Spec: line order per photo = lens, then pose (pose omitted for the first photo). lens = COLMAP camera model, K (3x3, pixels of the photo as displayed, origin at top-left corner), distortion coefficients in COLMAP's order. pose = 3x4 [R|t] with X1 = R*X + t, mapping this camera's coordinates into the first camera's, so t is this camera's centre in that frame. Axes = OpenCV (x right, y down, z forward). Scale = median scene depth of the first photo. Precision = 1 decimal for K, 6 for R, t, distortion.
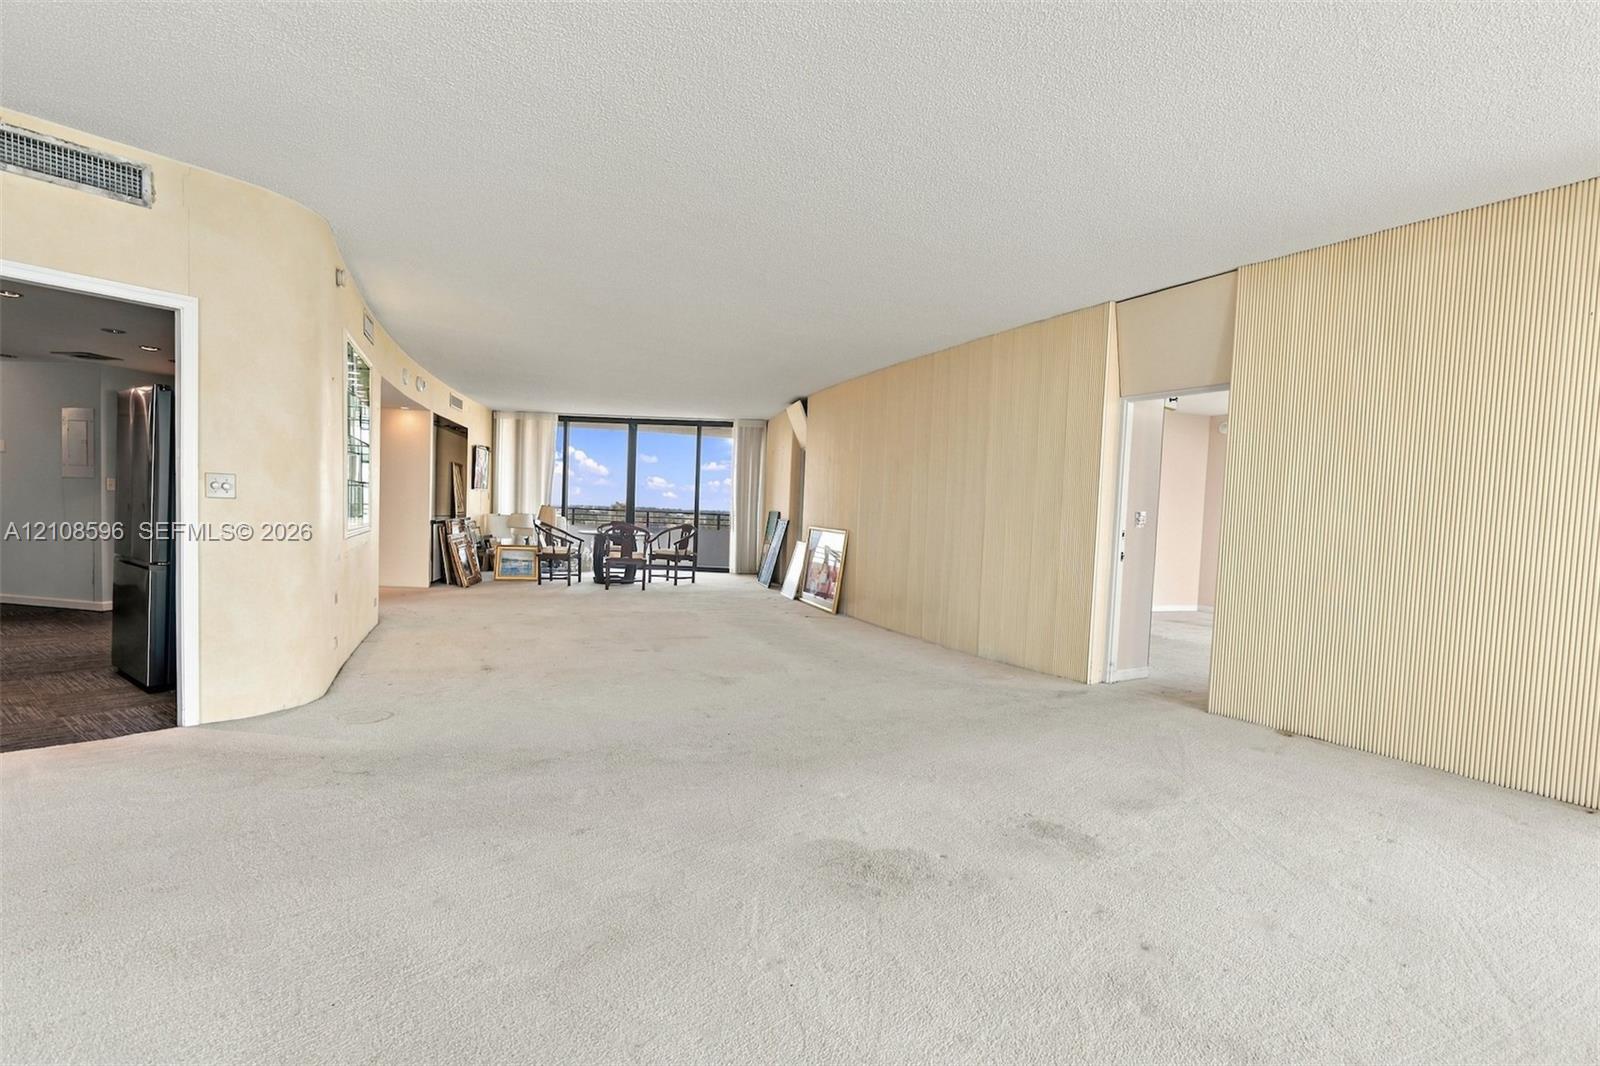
lens RADIAL K [[799.0, 0, 800.0], [0, 799.0, 533.0], [0, 0, 1]] dist [-0.002857, 0.000227]
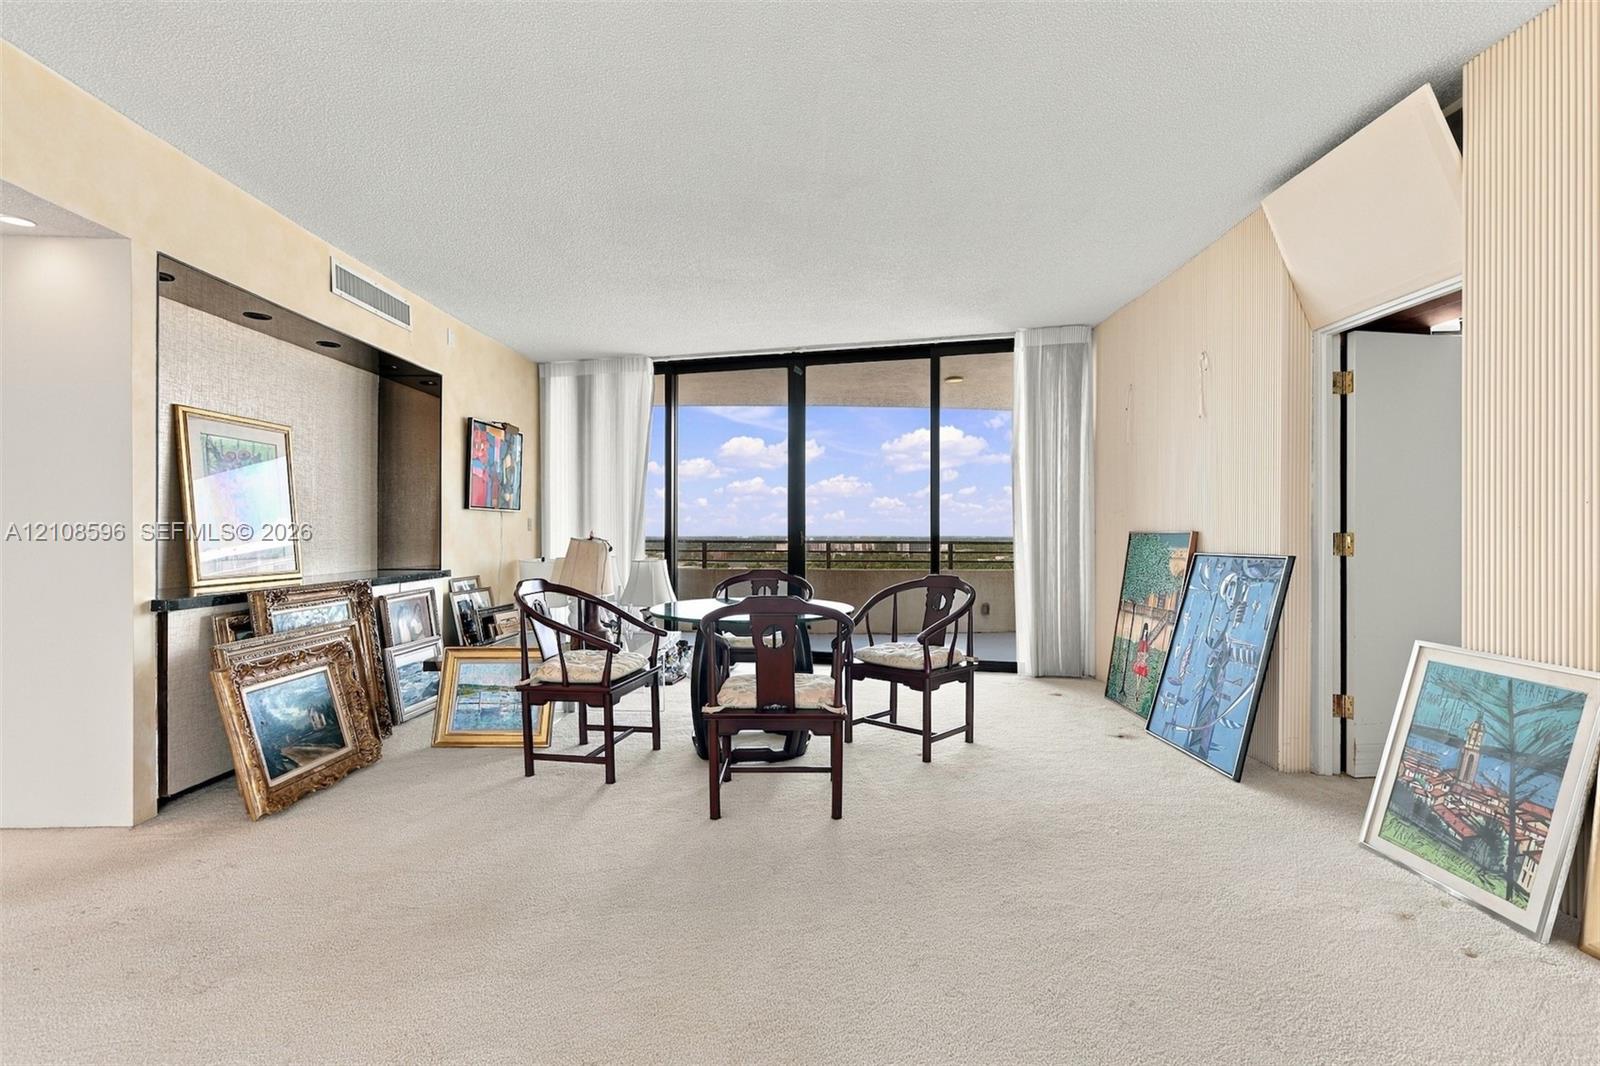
lens RADIAL K [[799.0, 0, 800.0], [0, 799.0, 533.0], [0, 0, 1]] dist [-0.002857, 0.000227]
pose [[0.976693, -0.035502, -0.211686, -0.110677], [0.027919, 0.998861, -0.038706, -0.015887], [0.212819, 0.031894, 0.976571, 0.544428]]
